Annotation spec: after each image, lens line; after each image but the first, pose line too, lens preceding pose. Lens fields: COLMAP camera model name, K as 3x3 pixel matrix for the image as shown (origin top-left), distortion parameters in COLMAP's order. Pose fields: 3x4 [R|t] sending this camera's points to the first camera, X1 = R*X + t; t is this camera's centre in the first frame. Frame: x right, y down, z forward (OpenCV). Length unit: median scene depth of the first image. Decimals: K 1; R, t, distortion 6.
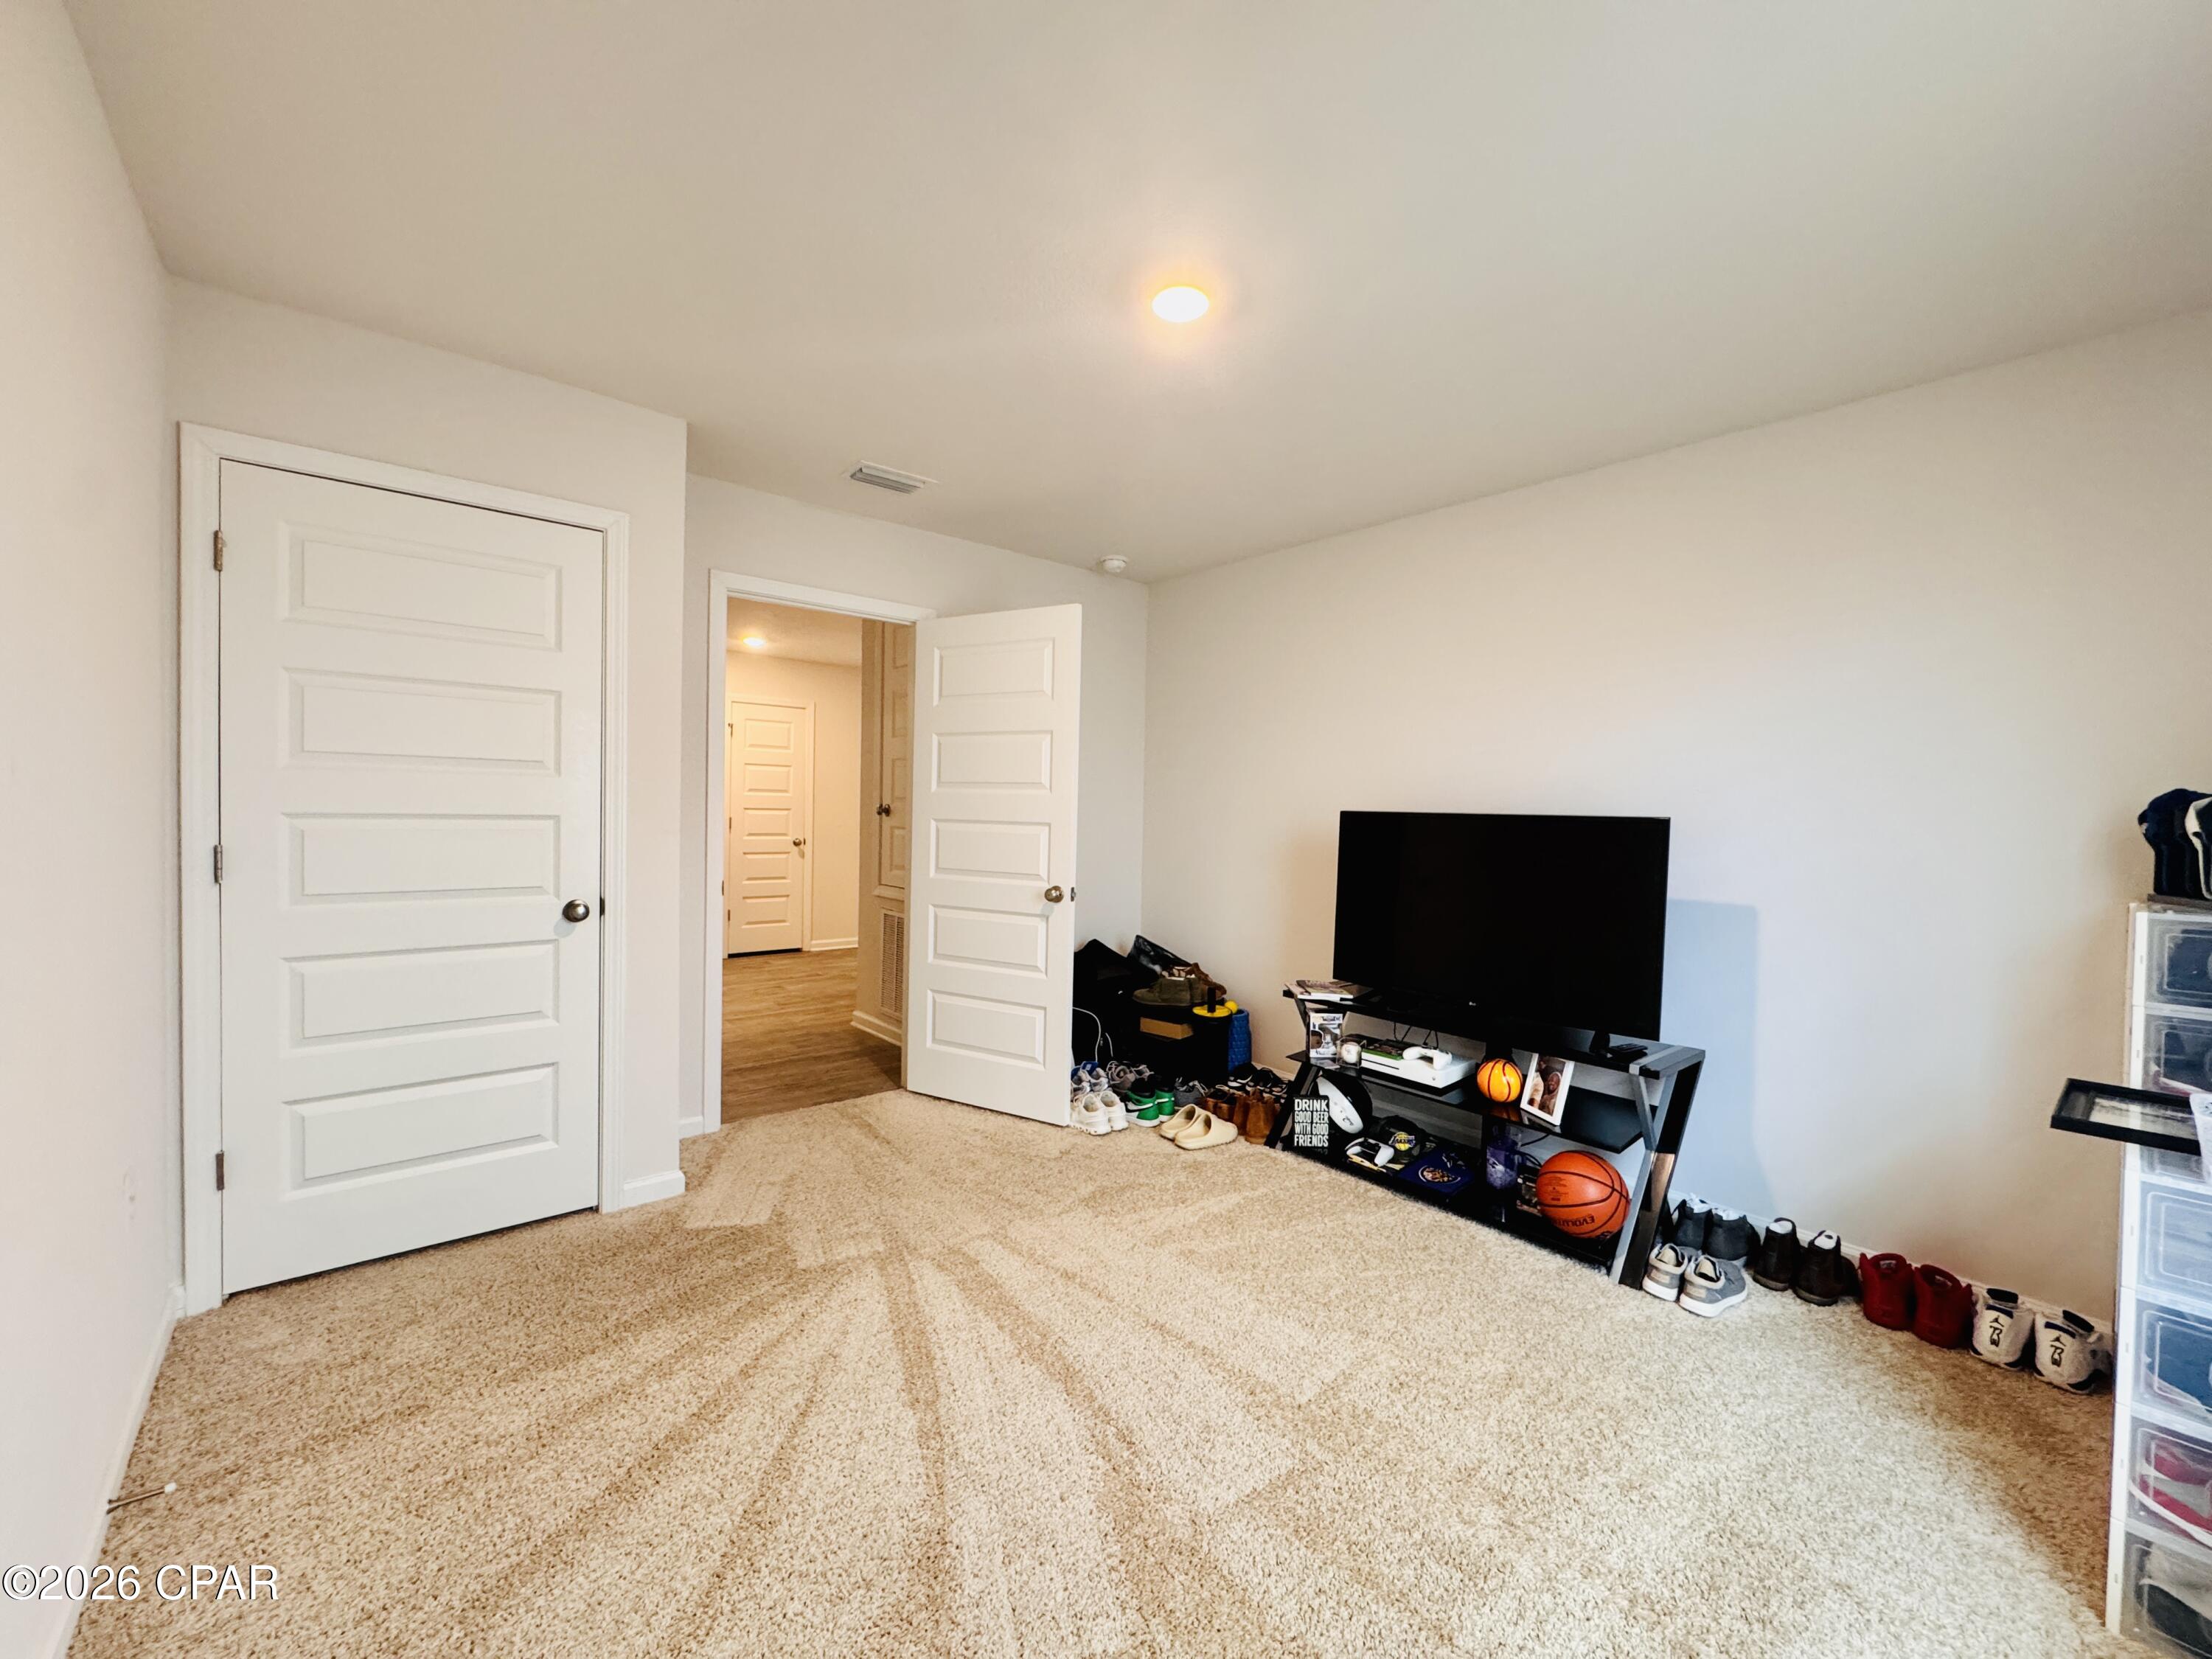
lens RADIAL K [[884.0, 0, 1105.0], [0, 884.0, 828.3], [0, 0, 1]] dist [-0.001215, 0.000038]
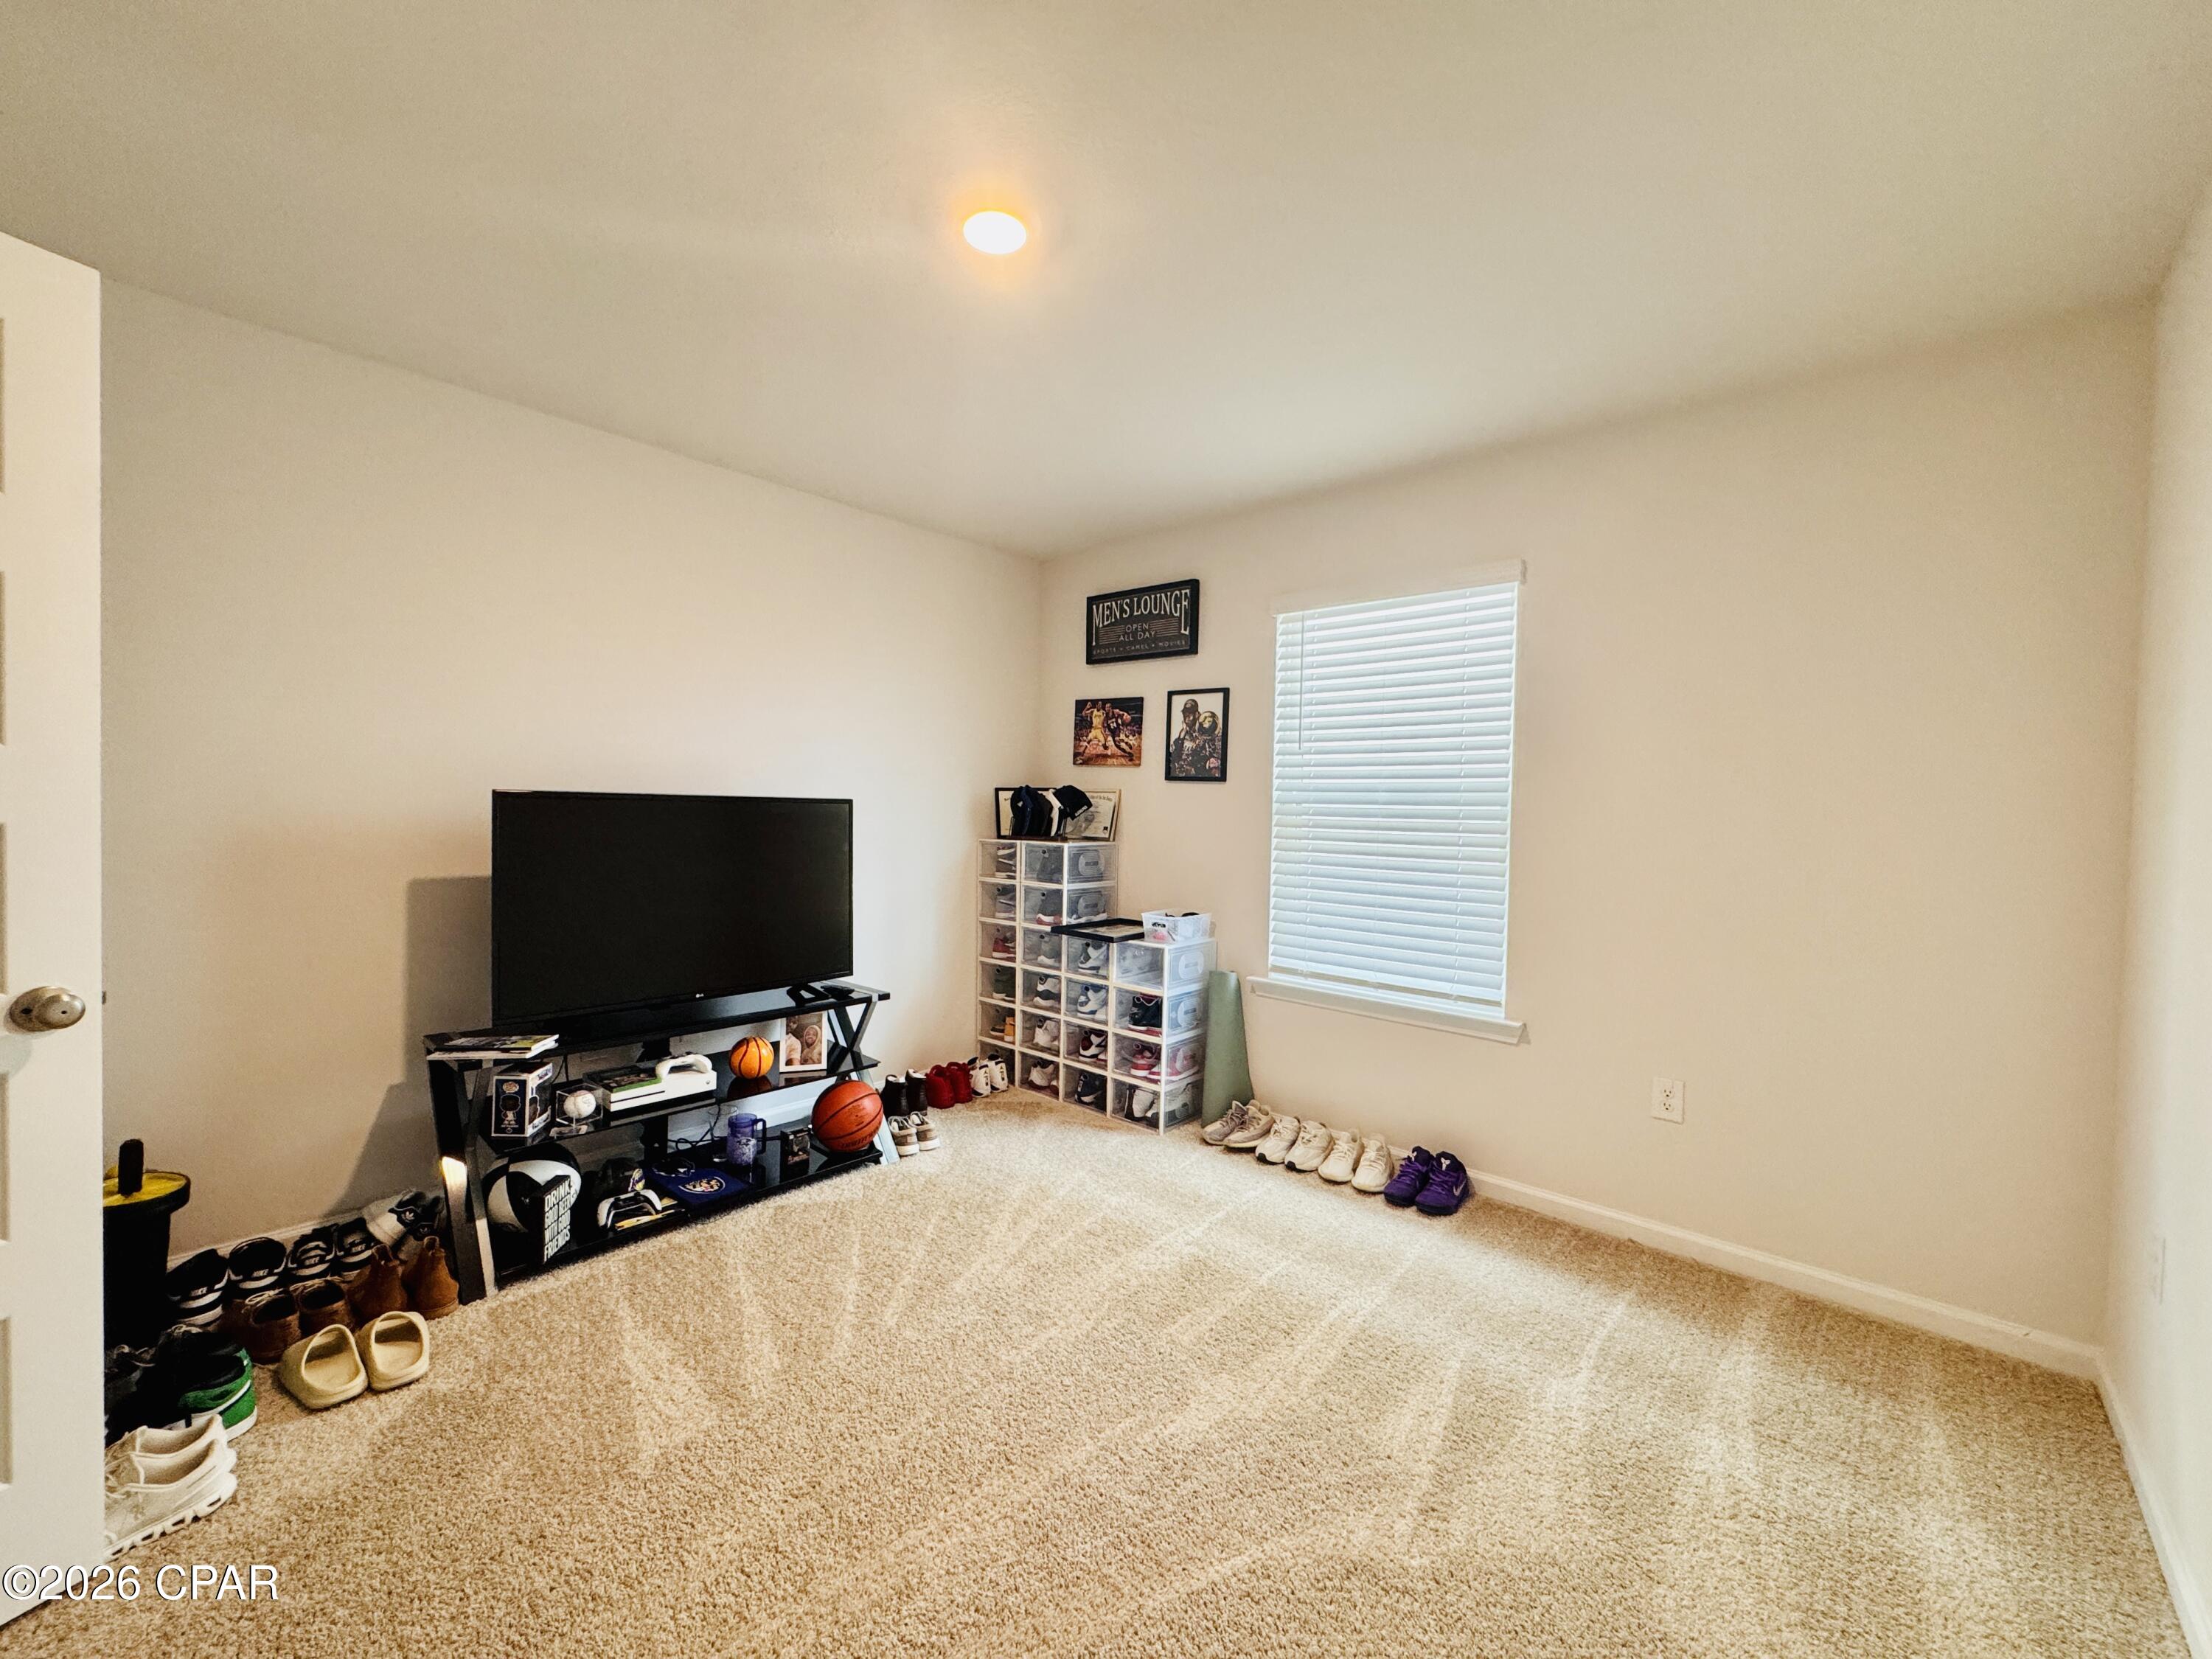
lens RADIAL K [[884.0, 0, 1105.0], [0, 884.0, 828.3], [0, 0, 1]] dist [-0.001215, 0.000038]
pose [[-0.123638, -0.046952, 0.991216, -0.611990], [0.003805, 0.998850, 0.047789, -0.025373], [-0.992320, 0.009680, -0.123317, 0.735729]]
